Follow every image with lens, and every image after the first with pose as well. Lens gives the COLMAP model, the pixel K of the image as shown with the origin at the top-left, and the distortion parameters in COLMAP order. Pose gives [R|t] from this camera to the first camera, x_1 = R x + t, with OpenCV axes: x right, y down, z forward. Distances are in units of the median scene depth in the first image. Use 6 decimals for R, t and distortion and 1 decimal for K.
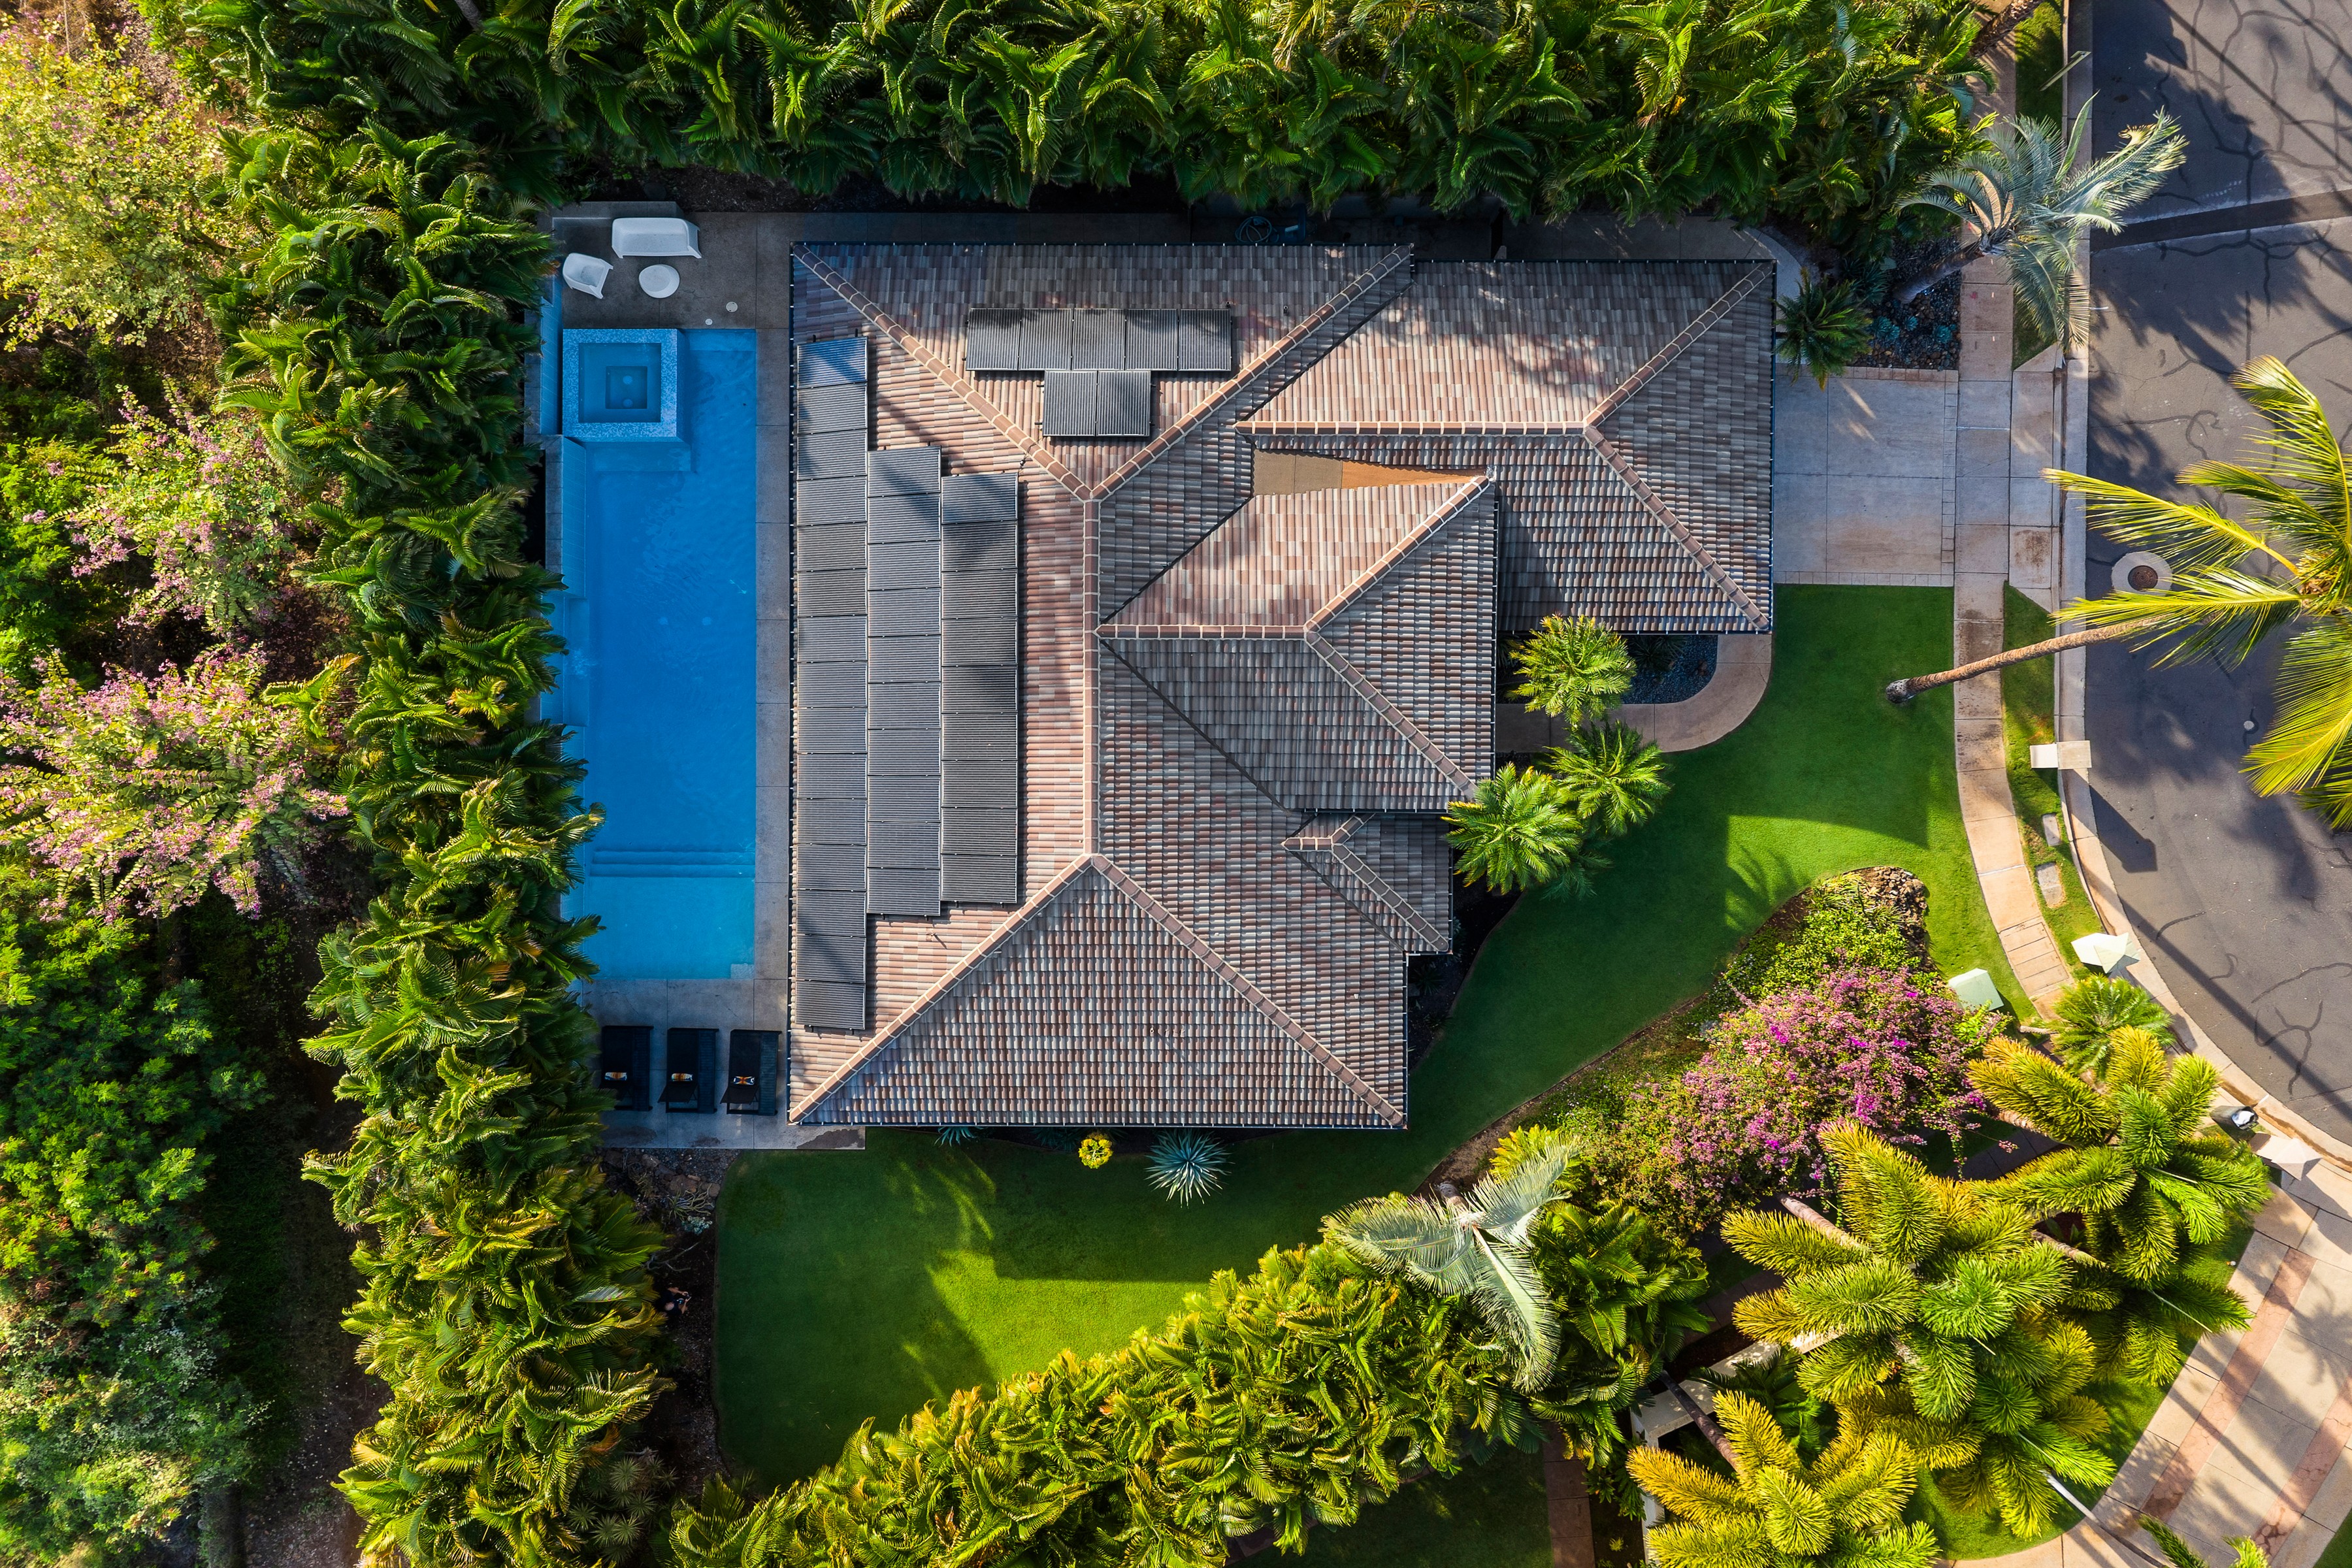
lens RADIAL K [[1567.2, 0, 1176.7], [0, 1567.2, 809.9], [0, 0, 1]] dist [0.033725, -0.023153]
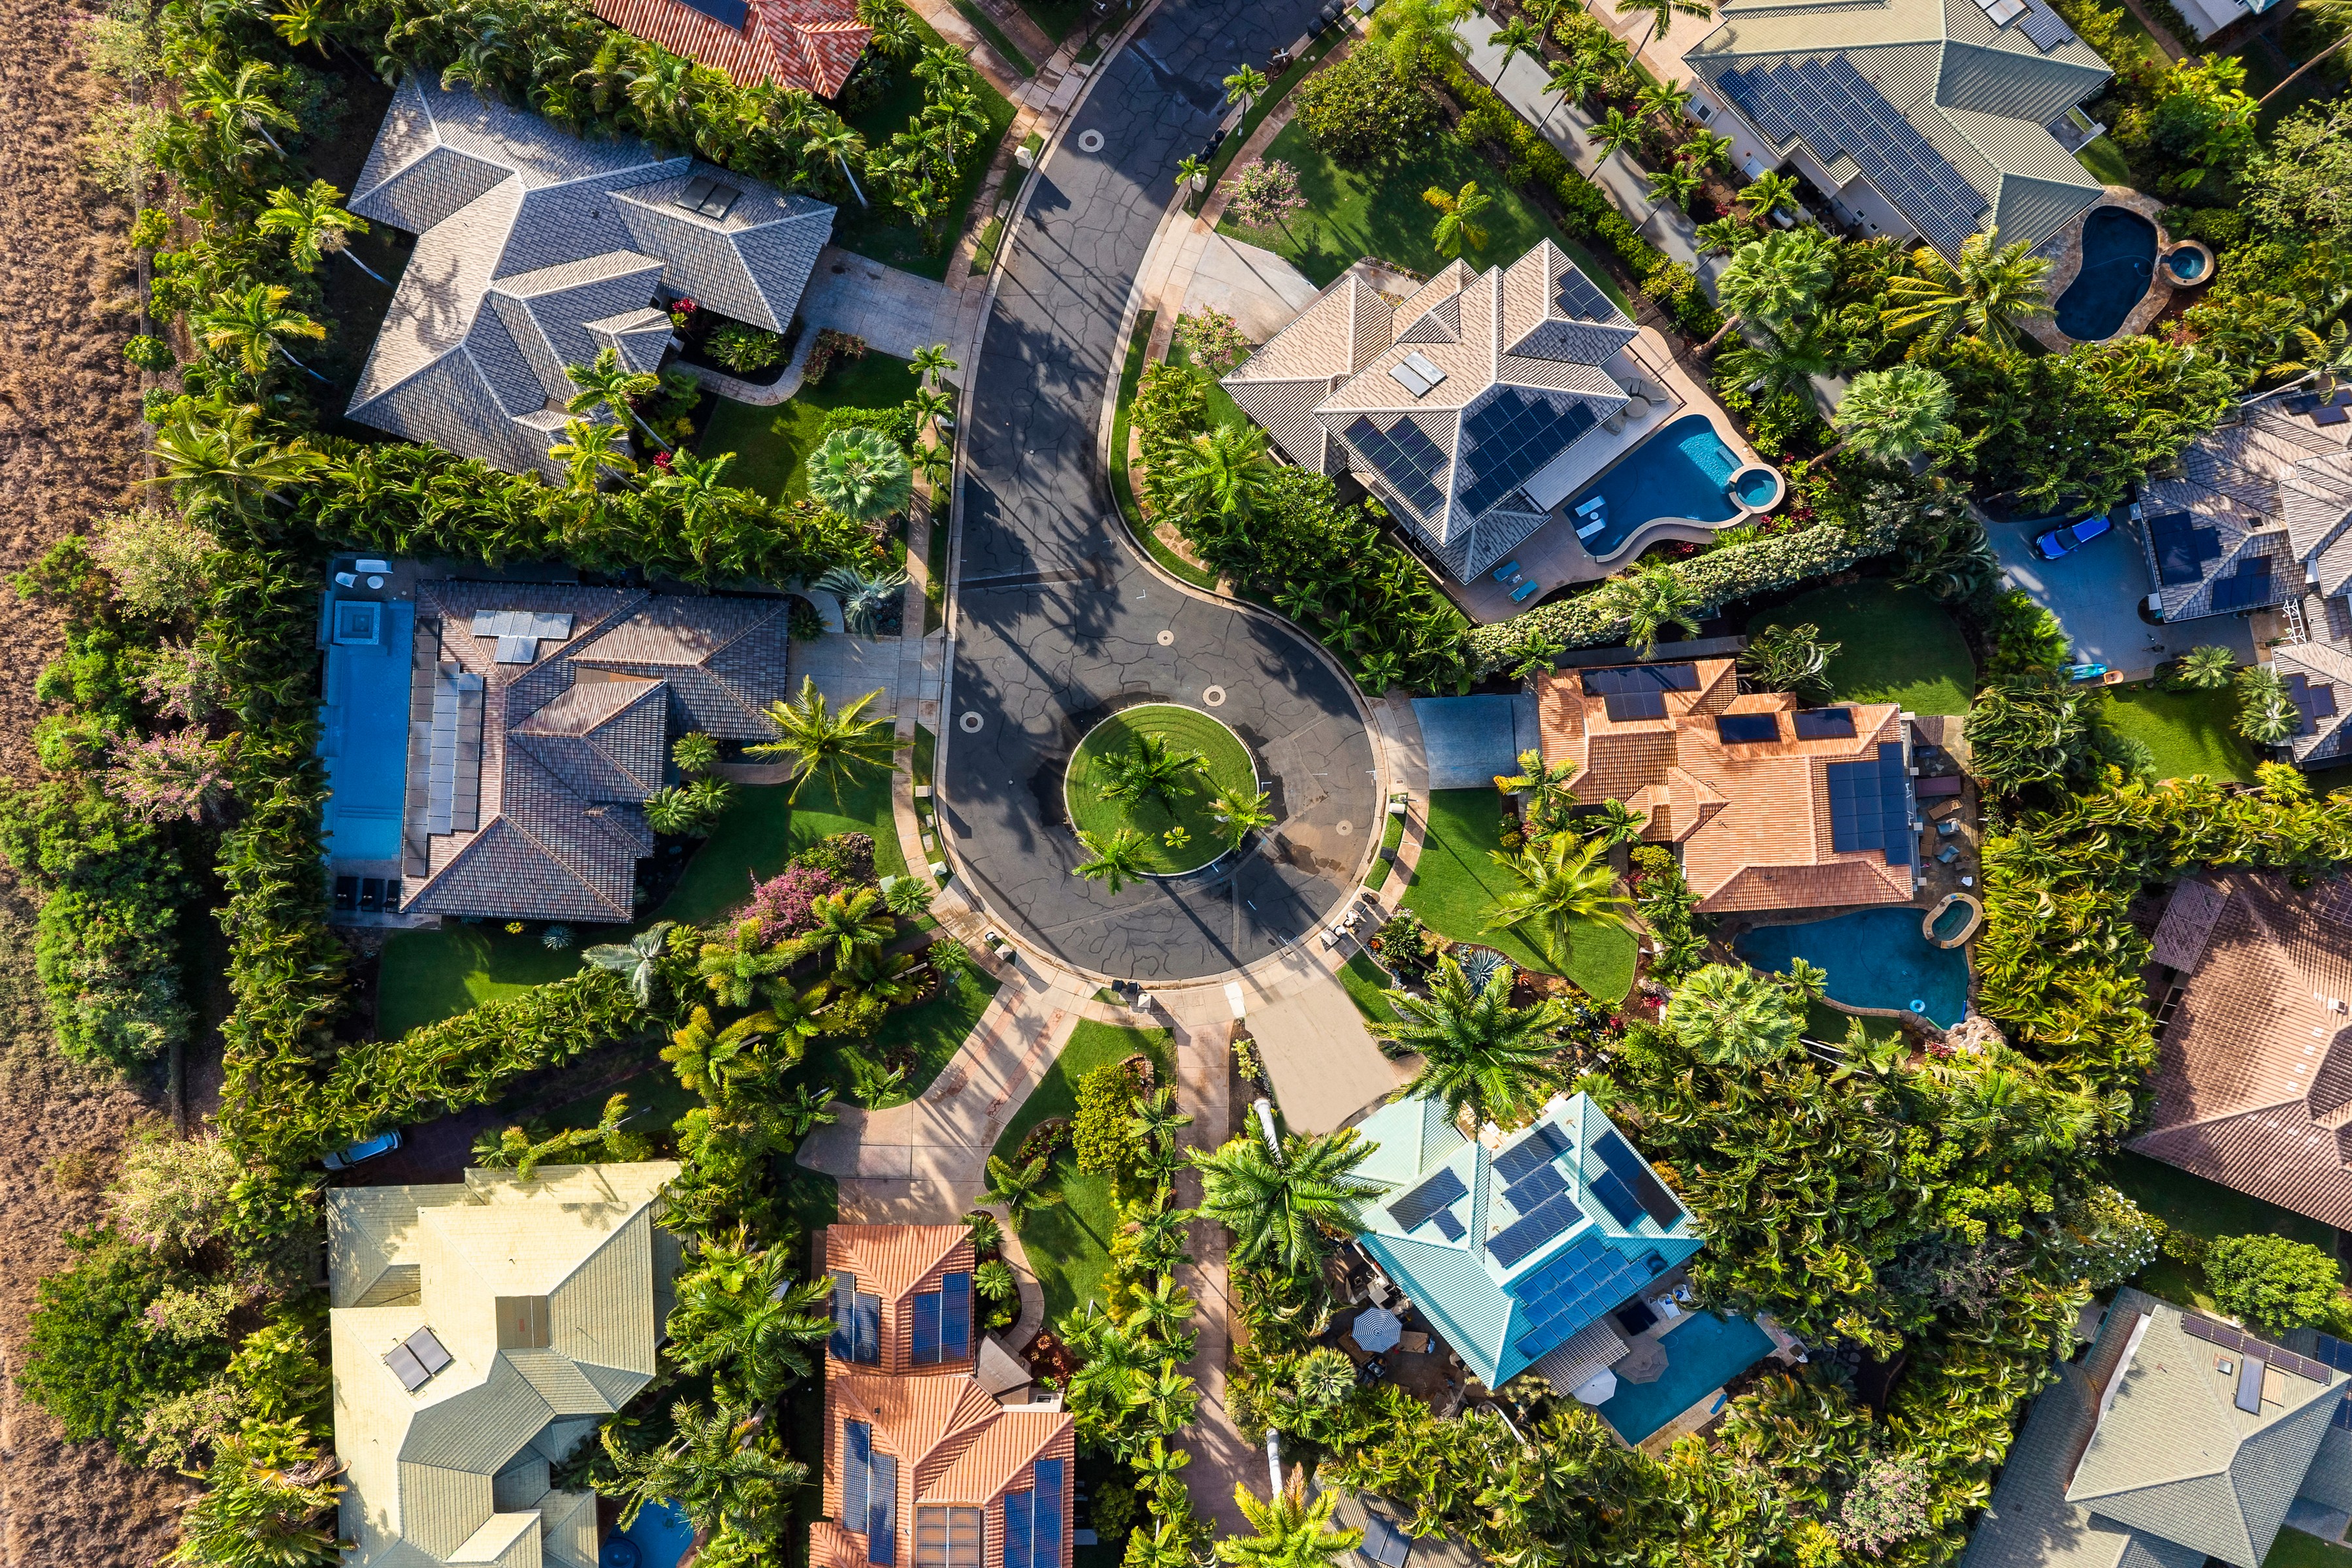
lens RADIAL K [[1538.5, 0, 1176.0], [0, 1538.5, 784.0], [0, 0, 1]] dist [0.001269, 0.000521]
pose [[0.999203, 0.038711, 0.009787, 1.087231], [-0.038521, 0.999079, -0.018918, -0.017364], [-0.010510, 0.018526, 0.999773, -1.699507]]
